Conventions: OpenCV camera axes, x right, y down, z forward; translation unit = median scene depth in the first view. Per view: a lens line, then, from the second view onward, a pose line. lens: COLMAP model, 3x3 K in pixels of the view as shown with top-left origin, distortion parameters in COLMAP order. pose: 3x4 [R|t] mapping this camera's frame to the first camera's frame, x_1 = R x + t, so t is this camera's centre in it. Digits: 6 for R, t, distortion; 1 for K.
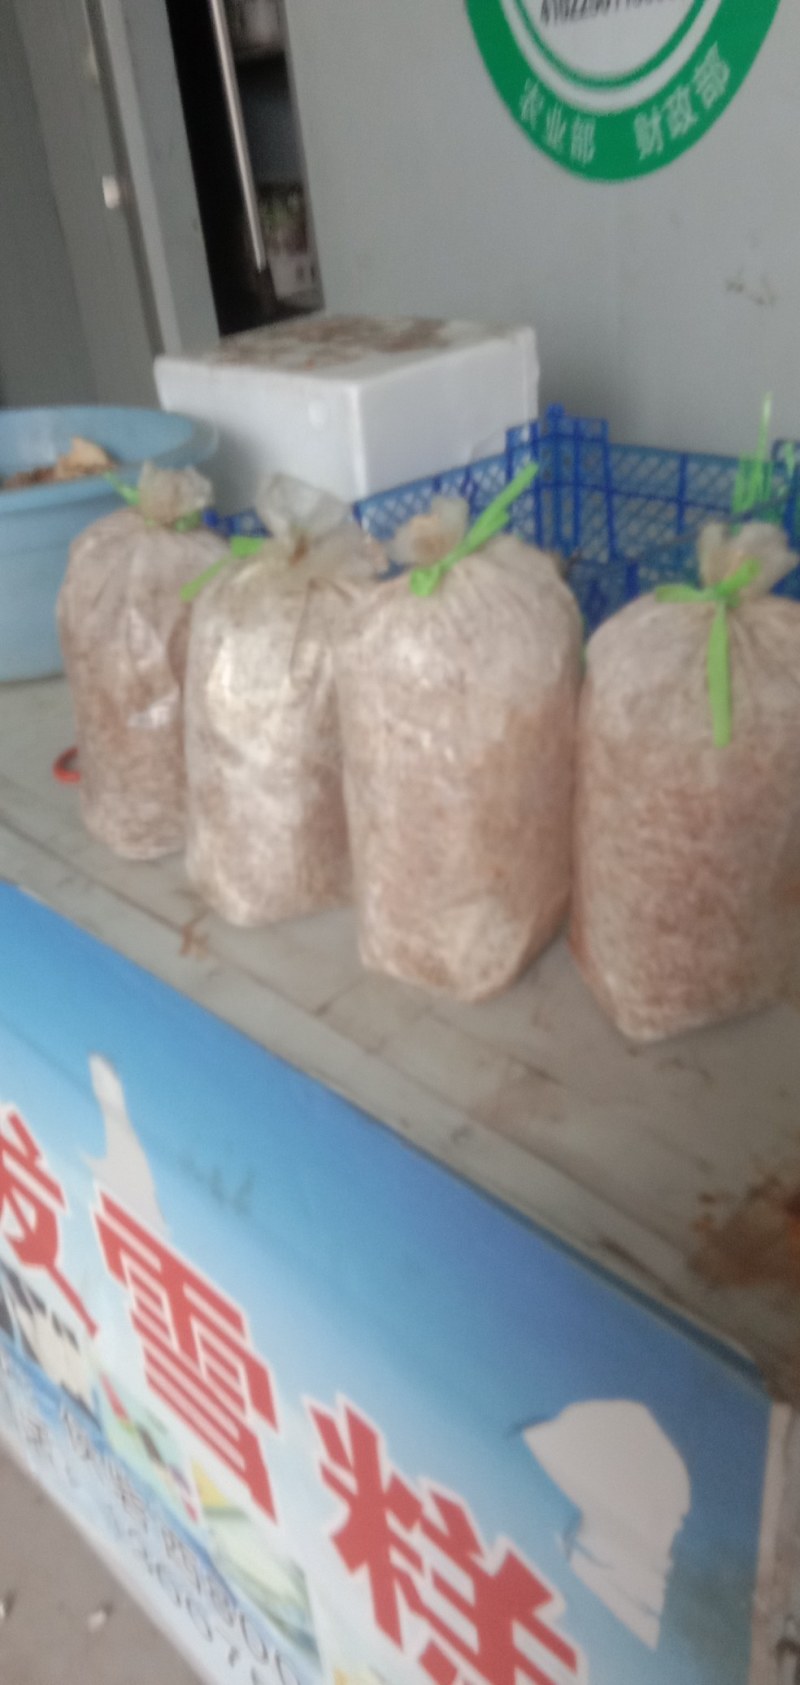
lens RADIAL K [[1330.2, 0, 399.7], [0, 1330.2, 807.9], [0, 0, 1]] dist [0.119900, -0.182800]
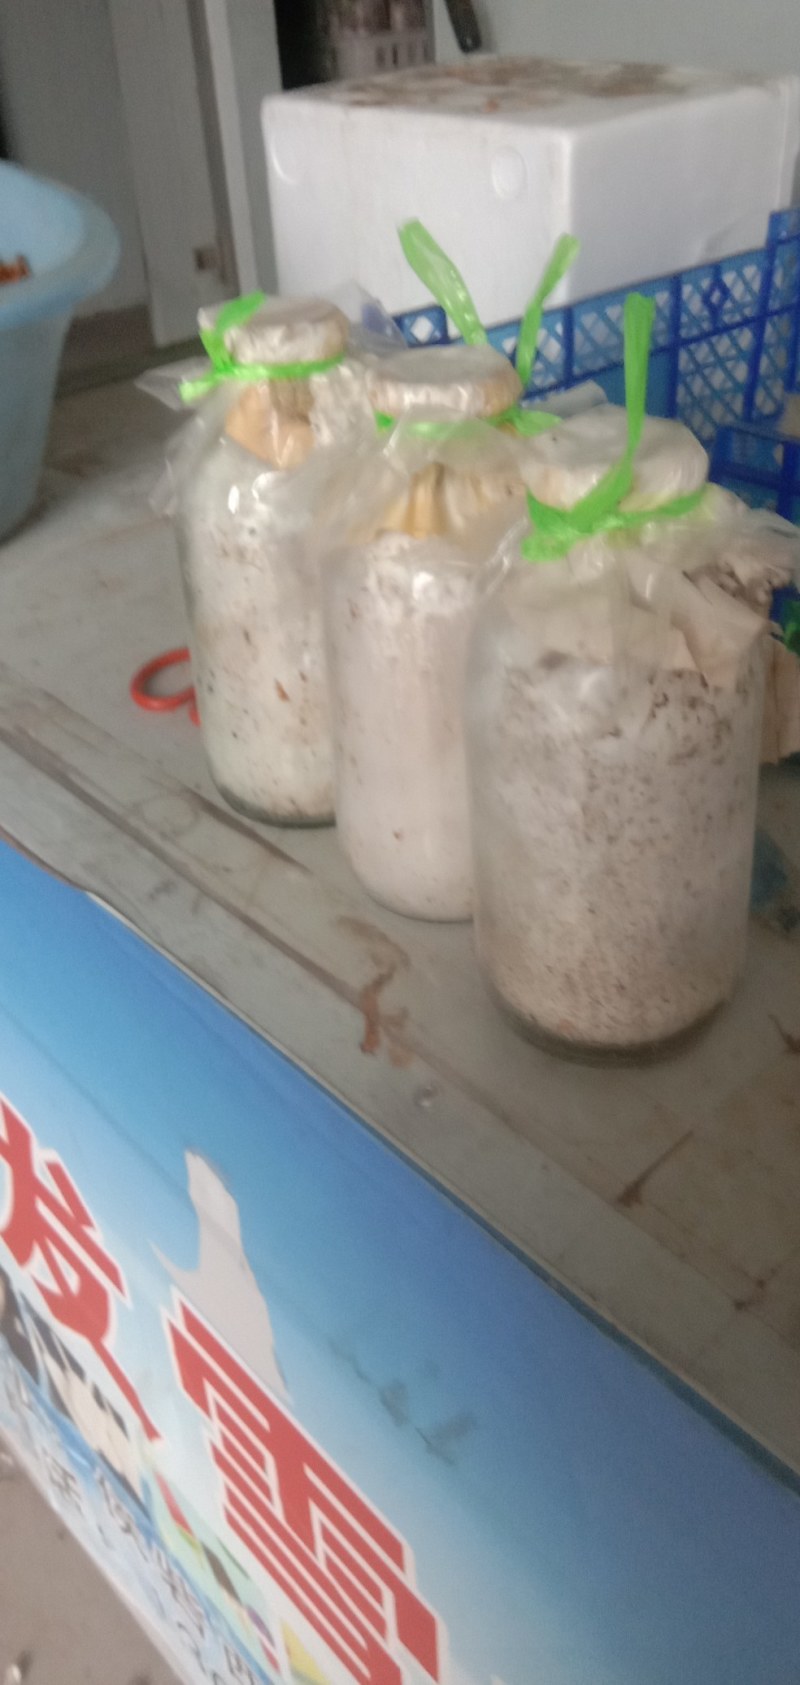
lens RADIAL K [[1387.3, 0, 397.7], [0, 1387.3, 801.4], [0, 0, 1]] dist [-0.006501, -0.010504]
pose [[0.998480, 0.054287, -0.009497, -0.099050], [-0.053094, 0.993737, 0.098329, -0.040461], [0.014775, -0.097675, 0.995109, 0.265968]]
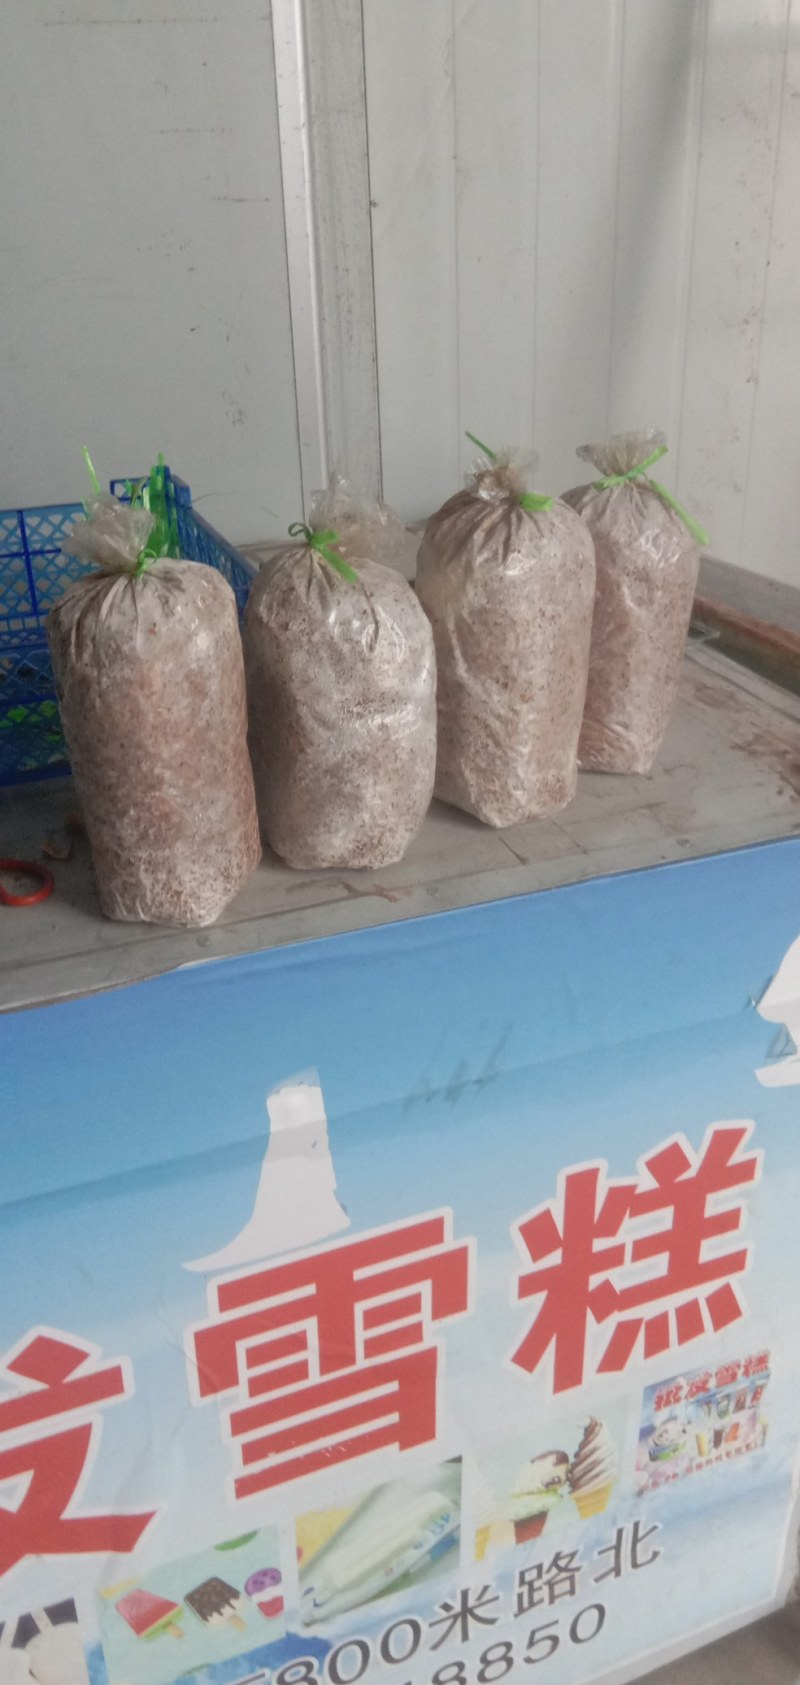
lens RADIAL K [[1345.9, 0, 421.1], [0, 1345.9, 808.9], [0, 0, 1]] dist [0.130159, -0.230184]
pose [[0.364834, -0.338605, 0.867319, -0.736171], [0.428277, 0.888159, 0.166588, -0.091836], [-0.826725, 0.310676, 0.469047, 0.279882]]
